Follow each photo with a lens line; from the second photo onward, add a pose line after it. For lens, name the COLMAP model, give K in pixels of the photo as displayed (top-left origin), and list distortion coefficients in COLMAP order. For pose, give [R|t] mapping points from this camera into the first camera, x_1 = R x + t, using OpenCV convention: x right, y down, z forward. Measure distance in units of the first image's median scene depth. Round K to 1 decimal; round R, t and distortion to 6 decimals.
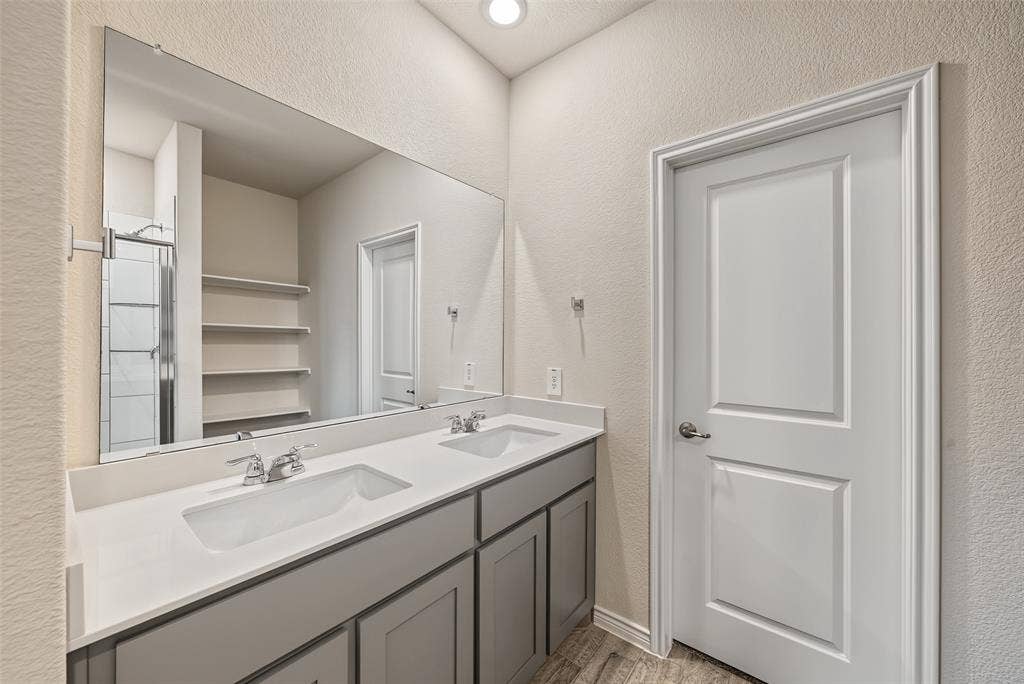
lens RADIAL K [[373.7, 0, 514.9], [0, 373.7, 338.1], [0, 0, 1]] dist [0.000343, -0.000092]
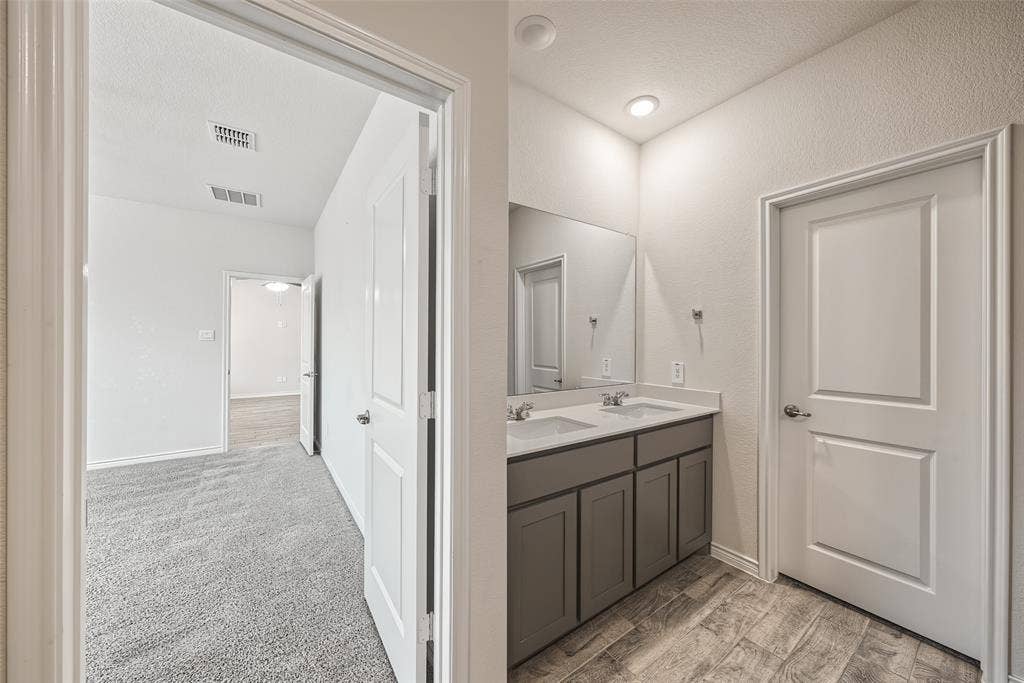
lens RADIAL K [[368.8, 0, 517.6], [0, 368.8, 342.8], [0, 0, 1]] dist [0.001462, 0.000395]
pose [[0.968913, -0.000735, -0.247400, -0.138769], [0.002117, 0.999984, 0.005319, 0.002181], [0.247392, -0.005677, 0.968899, -0.468530]]
